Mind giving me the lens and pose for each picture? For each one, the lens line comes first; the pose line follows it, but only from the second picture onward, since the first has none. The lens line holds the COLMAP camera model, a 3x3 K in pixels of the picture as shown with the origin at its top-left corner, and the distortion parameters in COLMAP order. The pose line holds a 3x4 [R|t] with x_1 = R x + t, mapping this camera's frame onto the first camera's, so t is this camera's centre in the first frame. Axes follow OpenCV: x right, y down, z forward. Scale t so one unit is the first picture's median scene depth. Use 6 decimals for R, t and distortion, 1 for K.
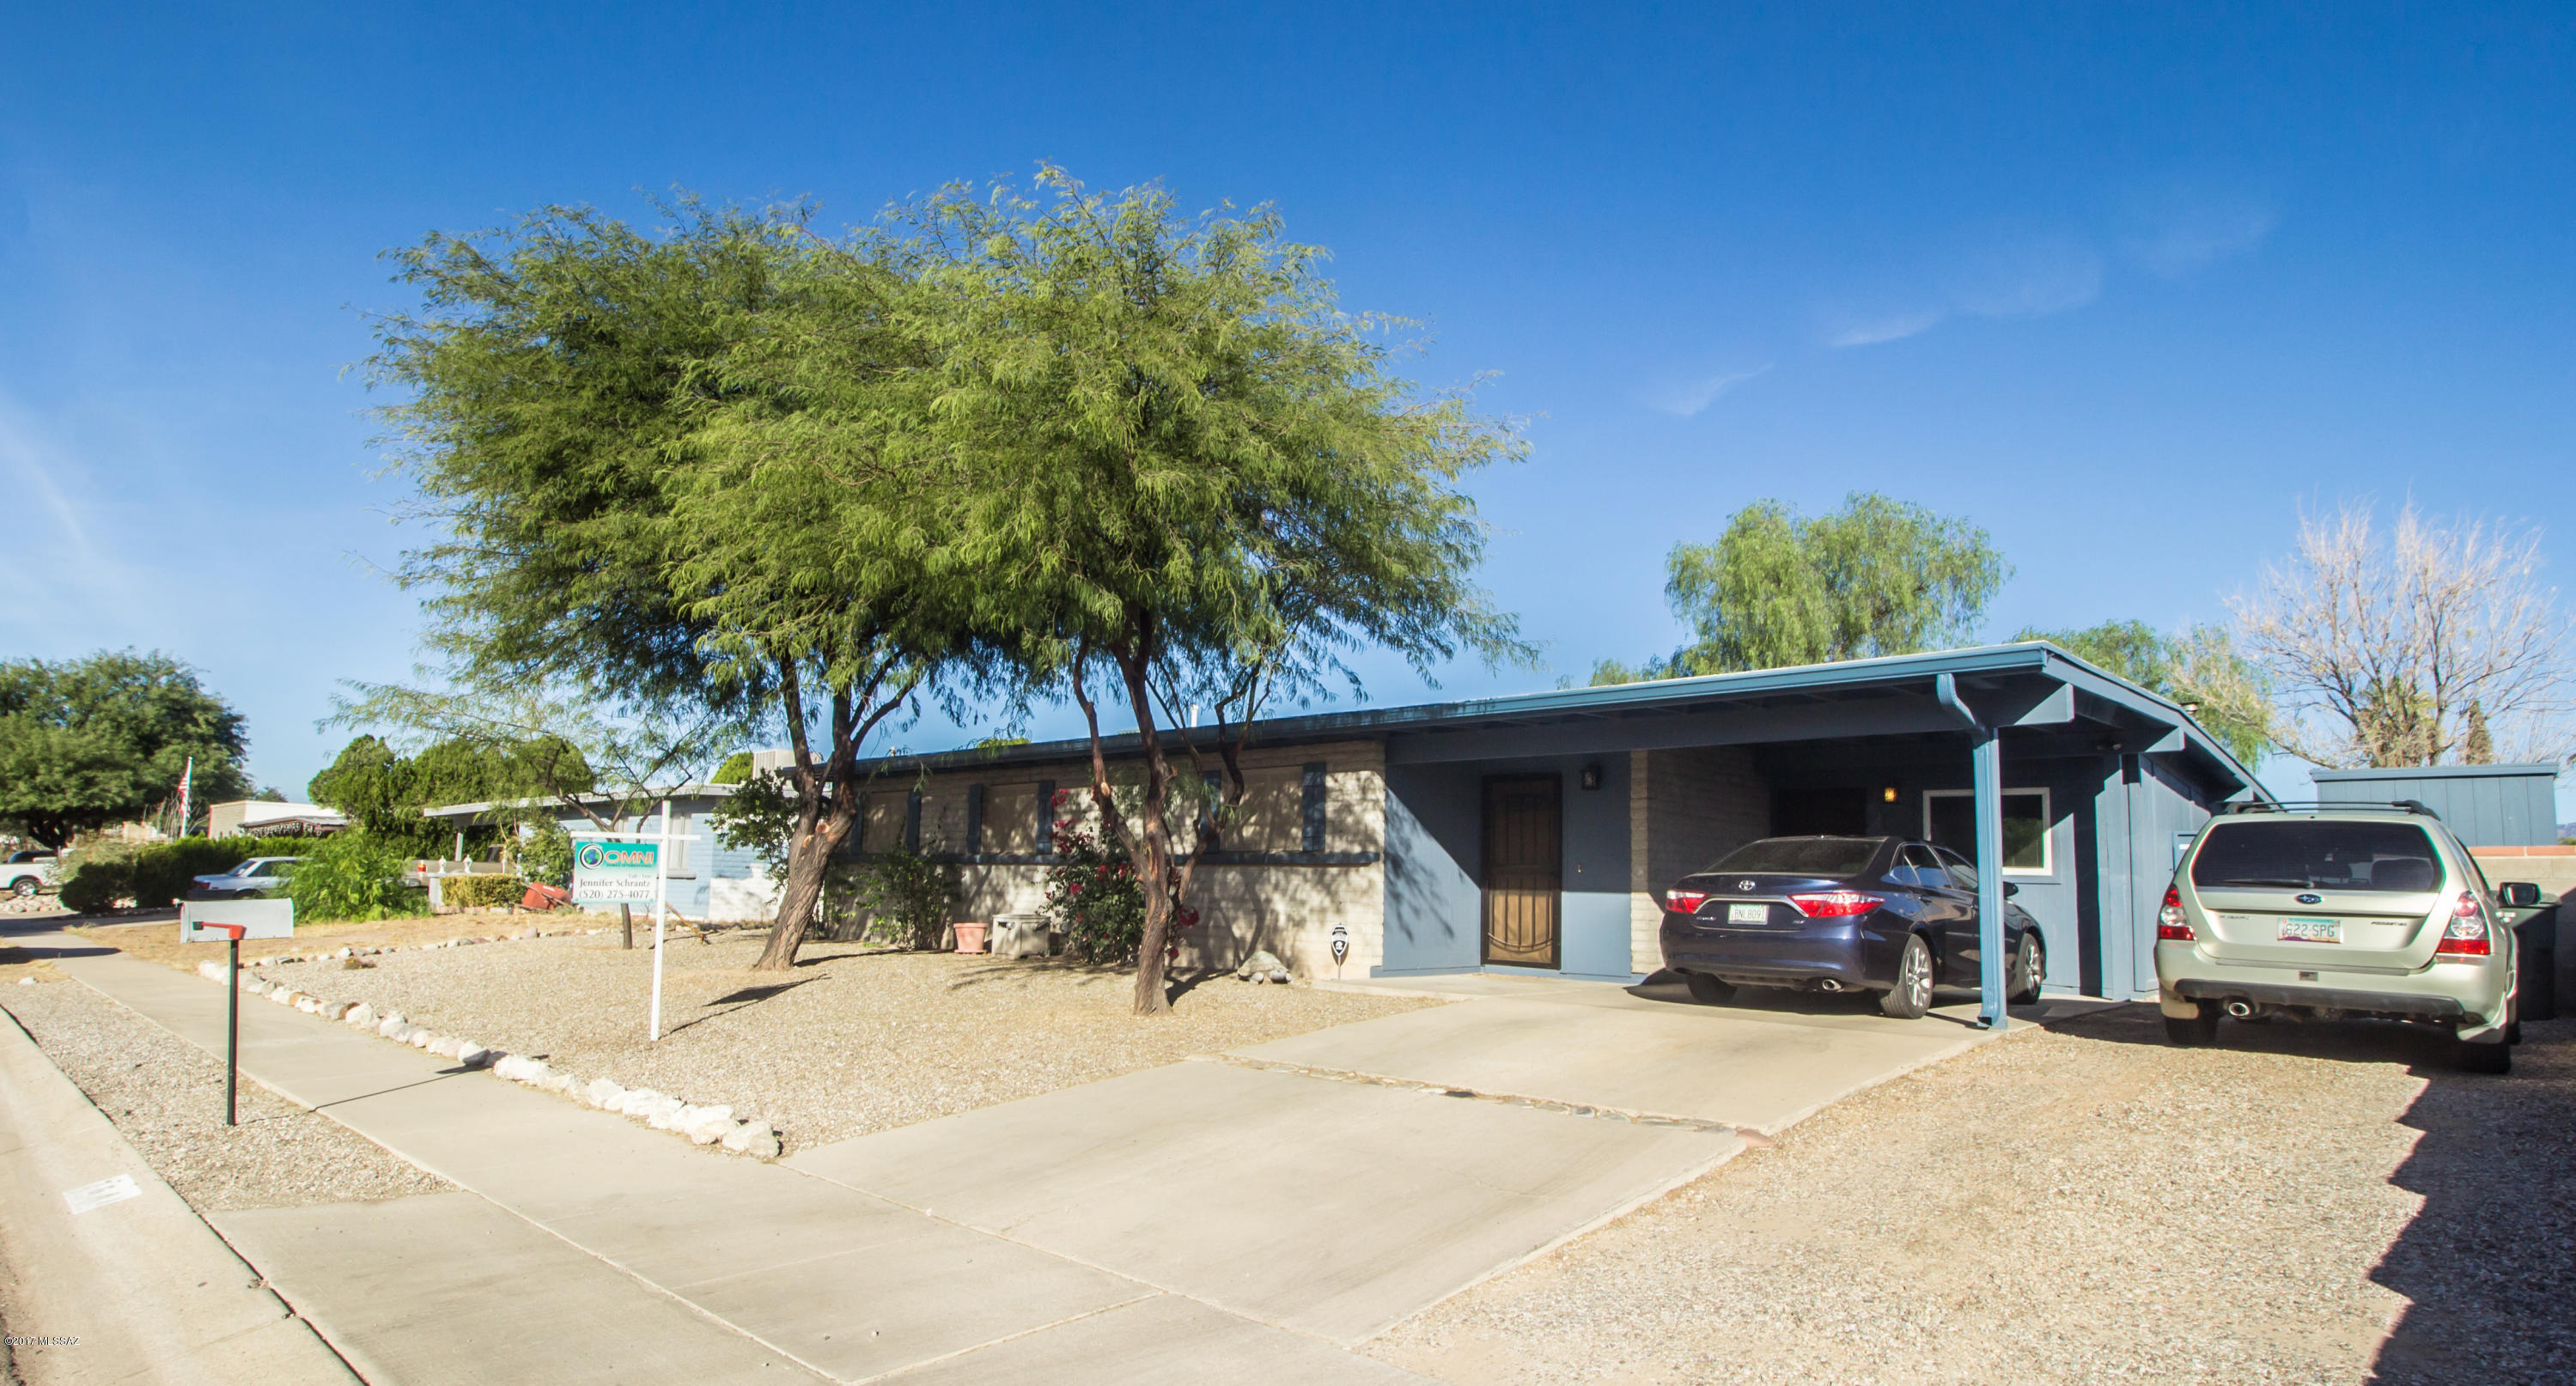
lens RADIAL K [[1247.0, 0, 1288.0], [0, 1247.0, 693.0], [0, 0, 1]] dist [-0.009490, -0.000675]
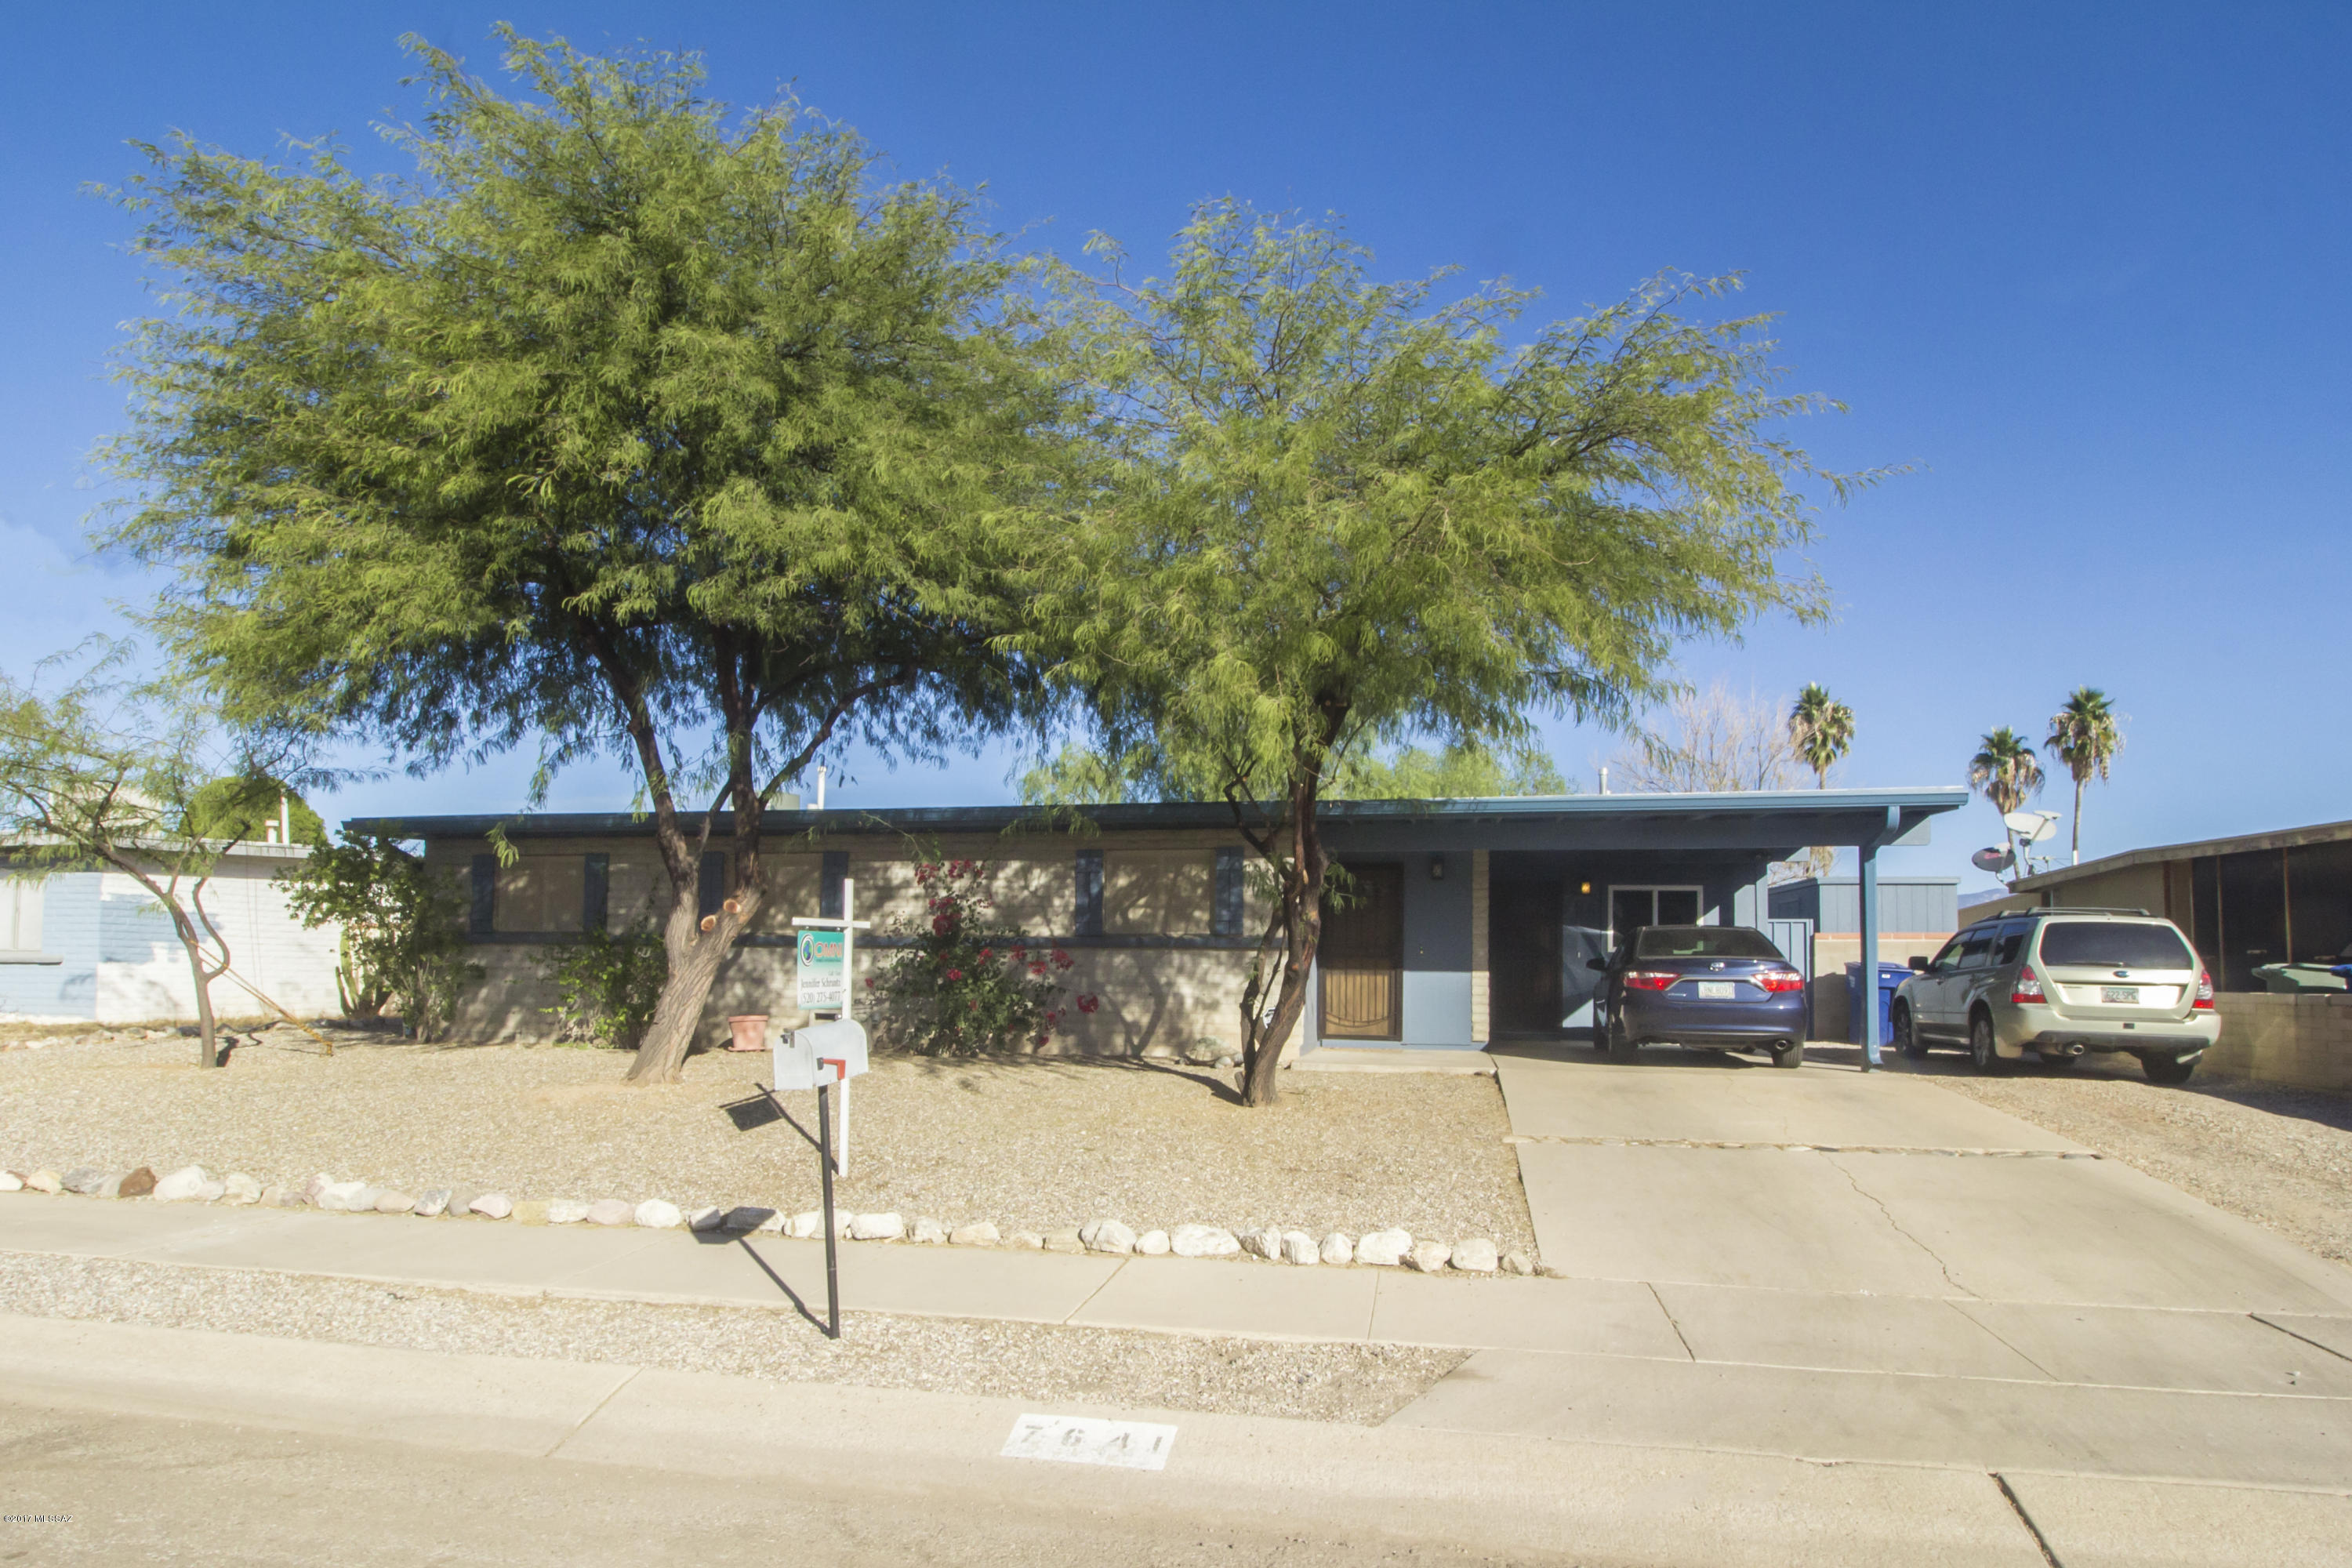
lens RADIAL K [[1246.4, 0, 1176.0], [0, 1246.4, 784.0], [0, 0, 1]] dist [-0.003241, 0.000088]
pose [[0.871214, 0.058906, 0.487357, -0.504888], [-0.067359, 0.997729, -0.000181, 0.007754], [-0.486260, -0.032670, 0.873203, 0.137278]]
